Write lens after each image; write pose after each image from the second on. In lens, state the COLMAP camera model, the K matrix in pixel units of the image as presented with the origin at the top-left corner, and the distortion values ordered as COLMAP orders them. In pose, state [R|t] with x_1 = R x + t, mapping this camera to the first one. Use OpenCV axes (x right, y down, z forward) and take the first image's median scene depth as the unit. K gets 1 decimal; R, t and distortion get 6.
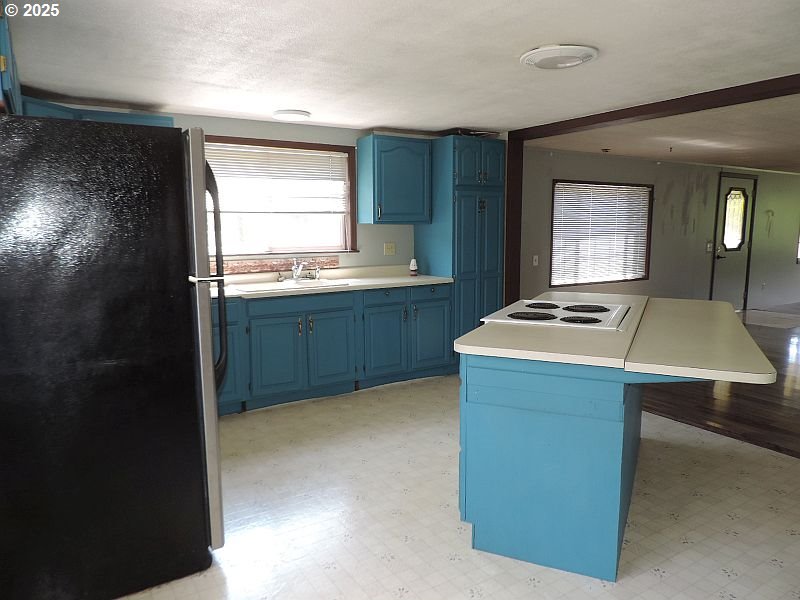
lens RADIAL K [[575.1, 0, 402.4], [0, 575.1, 300.5], [0, 0, 1]] dist [-0.009903, -0.002536]
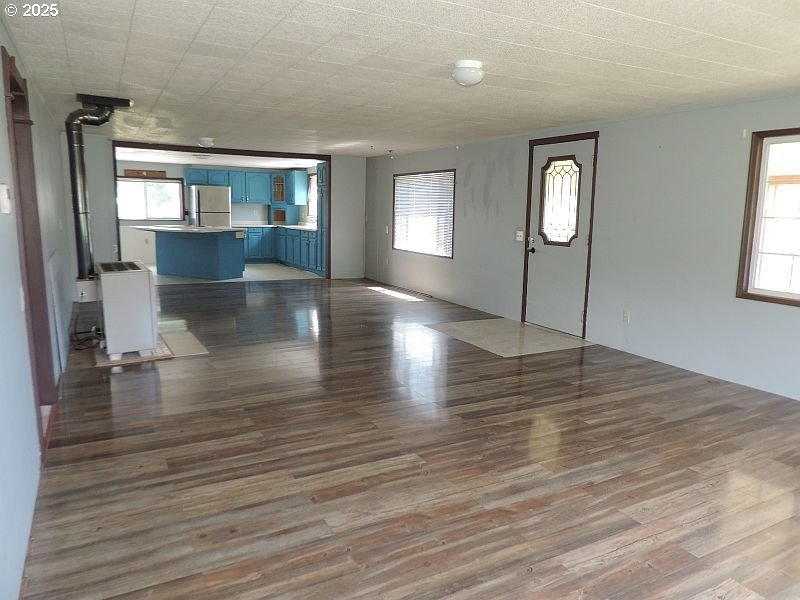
lens RADIAL K [[575.1, 0, 402.4], [0, 575.1, 300.5], [0, 0, 1]] dist [-0.009903, -0.002536]
pose [[-0.072193, 0.162370, -0.984085, 2.175449], [-0.147763, 0.974031, 0.171551, -0.190383], [0.986384, 0.157796, -0.046326, 1.423205]]
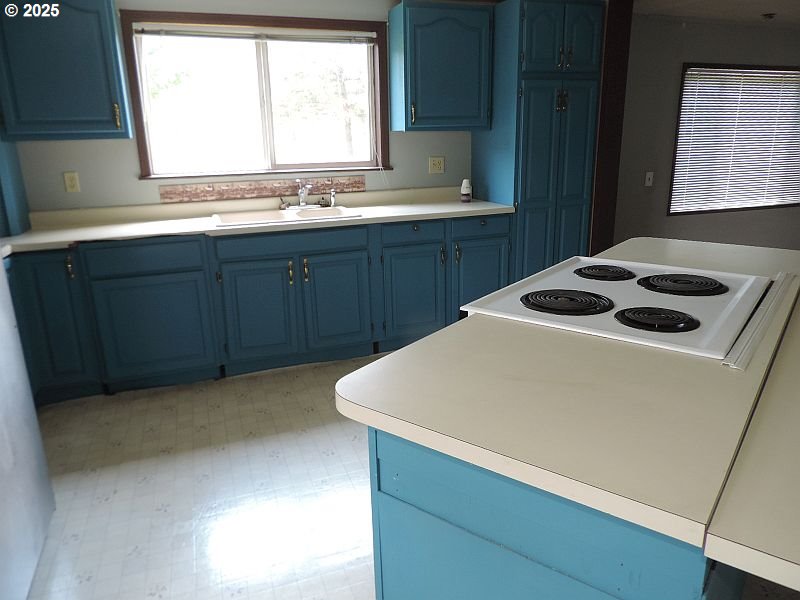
lens RADIAL K [[575.1, 0, 402.4], [0, 575.1, 300.5], [0, 0, 1]] dist [-0.009903, -0.002536]
pose [[0.976943, 0.045048, -0.208694, 0.108557], [-0.012957, 0.988195, 0.152656, -0.031209], [0.213107, -0.146432, 0.965993, 0.257138]]
